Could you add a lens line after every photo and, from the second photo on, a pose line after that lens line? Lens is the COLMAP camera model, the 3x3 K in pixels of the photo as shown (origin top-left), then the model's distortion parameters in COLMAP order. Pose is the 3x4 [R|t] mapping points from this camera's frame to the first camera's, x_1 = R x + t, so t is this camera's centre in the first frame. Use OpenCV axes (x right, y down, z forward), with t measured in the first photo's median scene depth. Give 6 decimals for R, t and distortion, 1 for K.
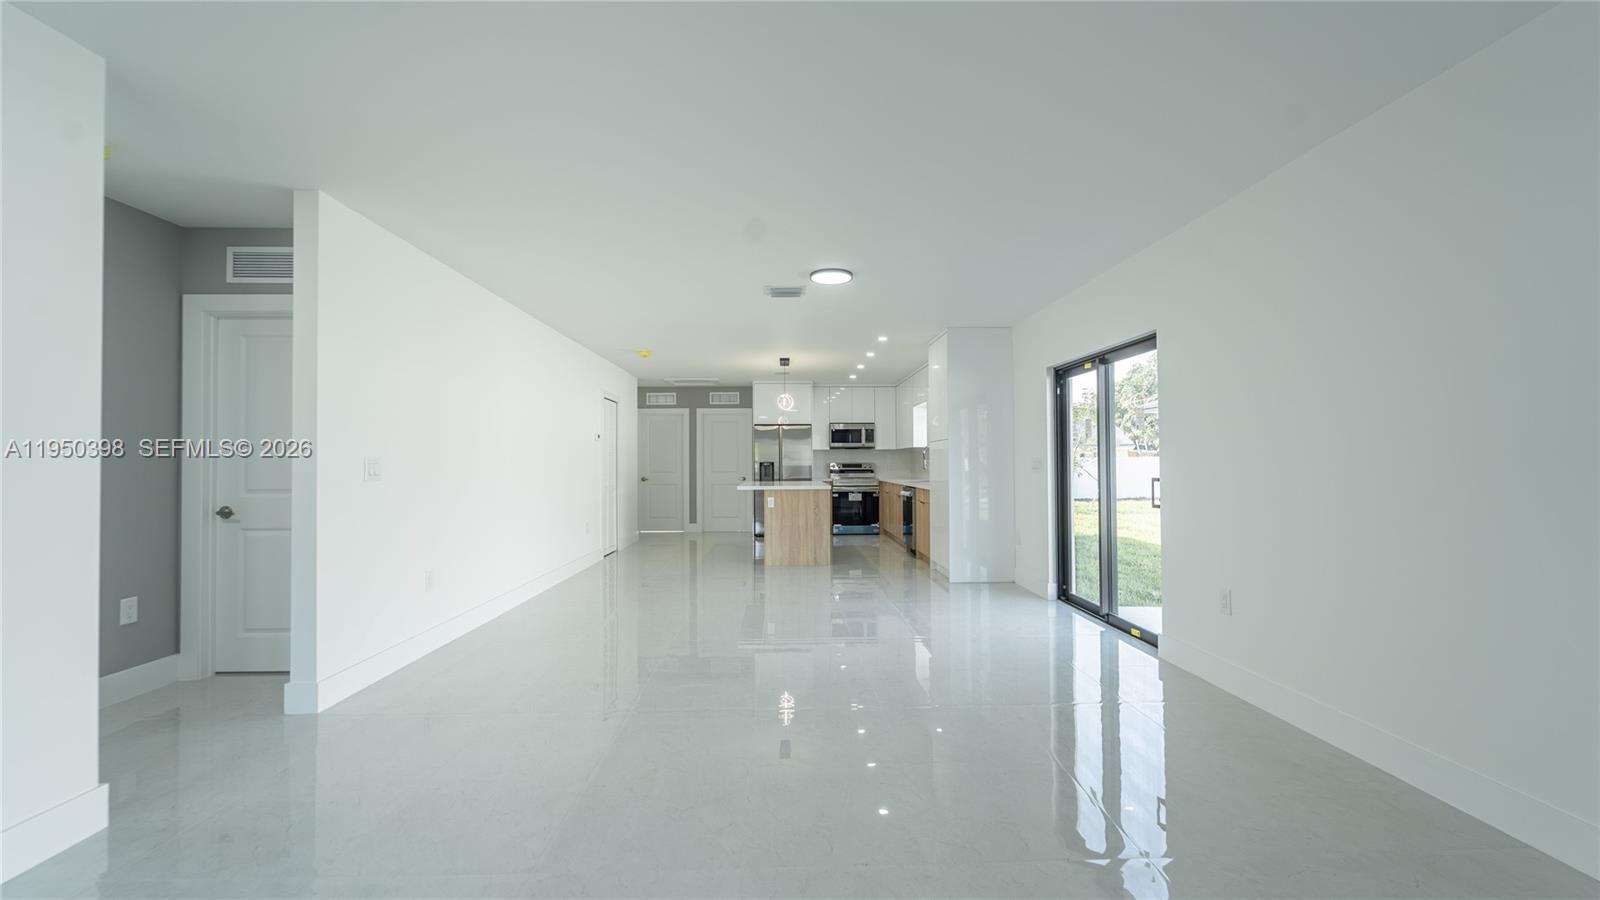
lens RADIAL K [[652.8, 0, 801.3], [0, 652.8, 450.7], [0, 0, 1]] dist [0.000089, 0.000000]
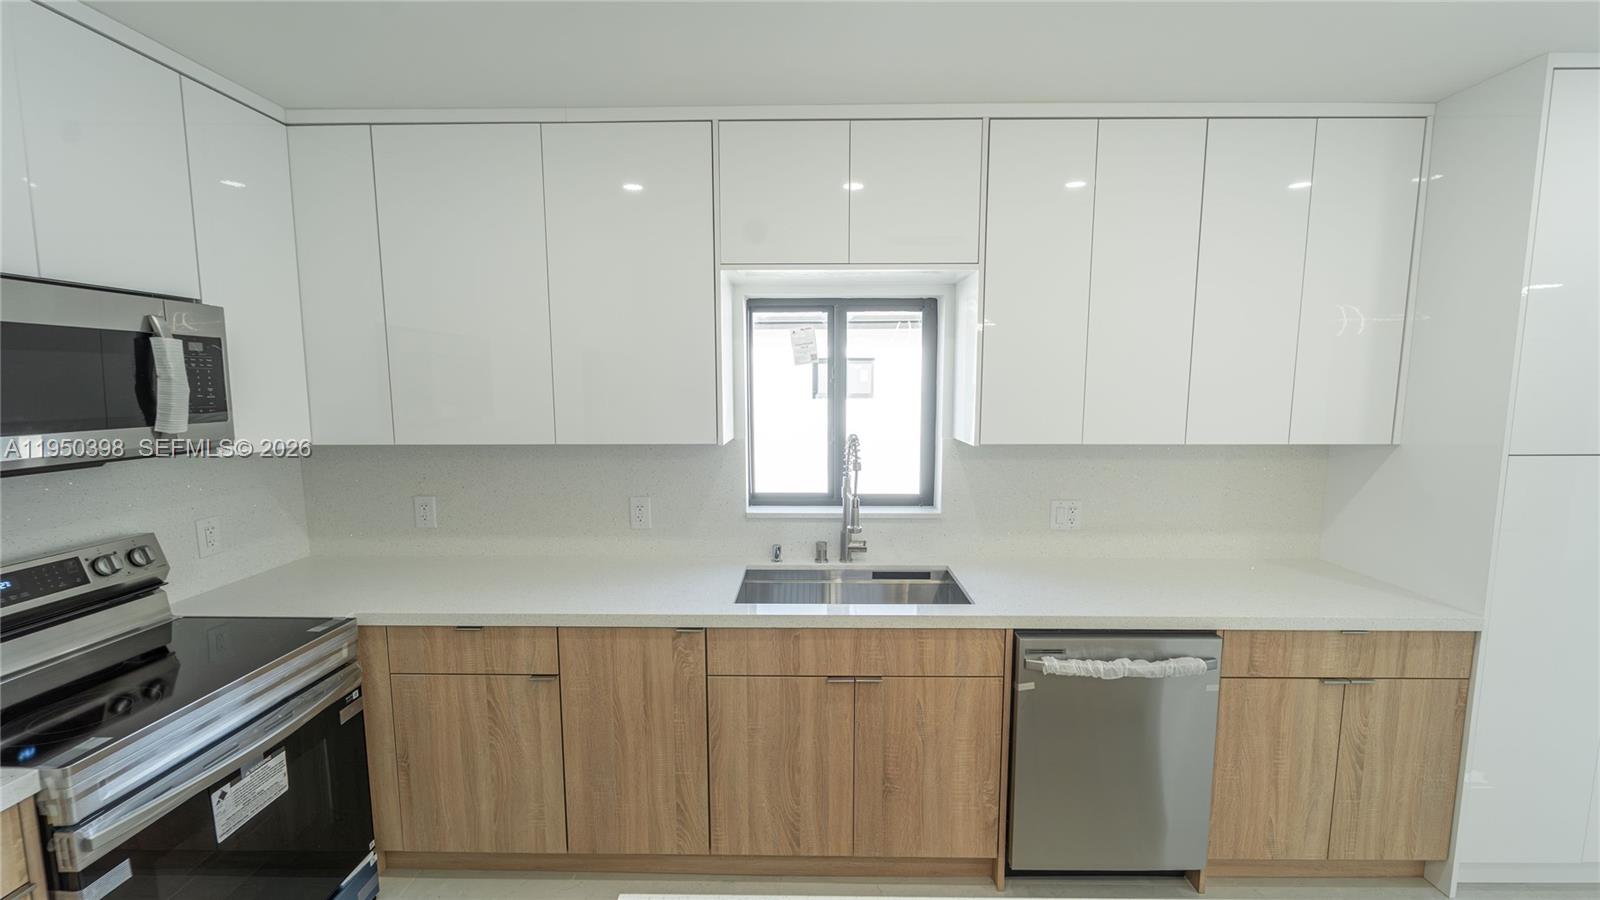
lens RADIAL K [[622.1, 0, 801.0], [0, 622.1, 457.3], [0, 0, 1]] dist [-0.002444, 0.000129]
pose [[0.048200, -0.112129, 0.992524, -0.042781], [-0.016528, 0.993453, 0.113037, -0.023495], [-0.998701, -0.021852, 0.046031, 0.849801]]
